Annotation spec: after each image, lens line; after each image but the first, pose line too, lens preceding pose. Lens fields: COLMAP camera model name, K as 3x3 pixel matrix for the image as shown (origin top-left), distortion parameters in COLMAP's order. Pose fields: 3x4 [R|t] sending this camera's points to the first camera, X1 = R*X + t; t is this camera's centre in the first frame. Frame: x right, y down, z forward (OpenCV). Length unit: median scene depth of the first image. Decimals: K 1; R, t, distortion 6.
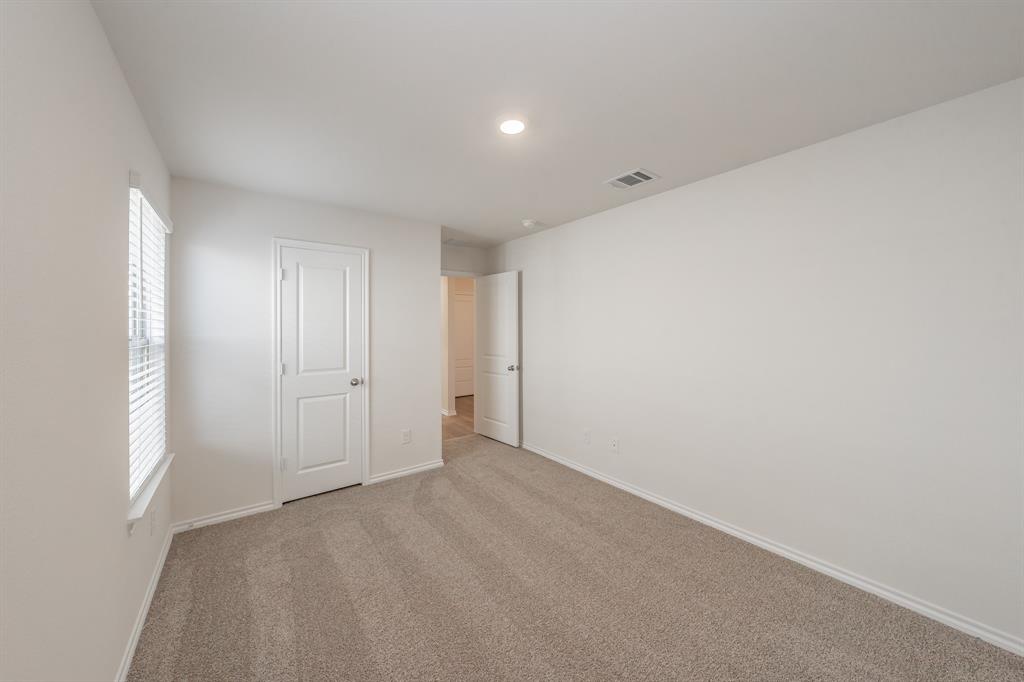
lens RADIAL K [[364.2, 0, 511.9], [0, 364.2, 330.1], [0, 0, 1]] dist [-0.003512, 0.000247]
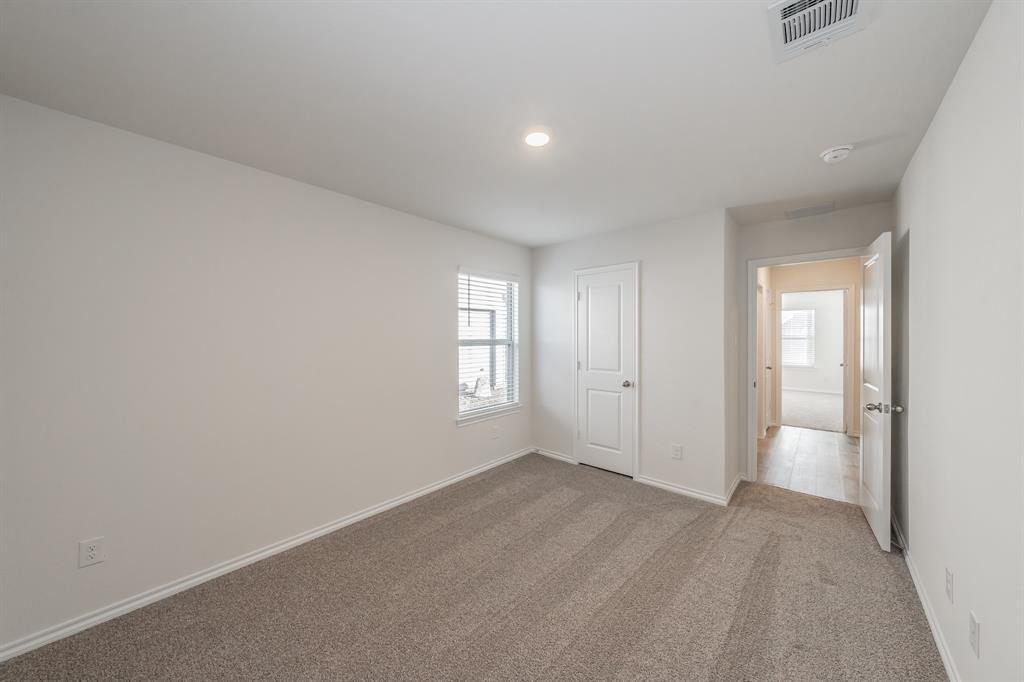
lens RADIAL K [[364.2, 0, 514.5], [0, 364.2, 340.8], [0, 0, 1]] dist [-0.003512, 0.000247]
pose [[0.168436, 0.013313, -0.985623, 0.625349], [-0.004878, 0.999908, 0.012673, -0.001756], [0.985701, 0.002673, 0.168485, 0.482529]]
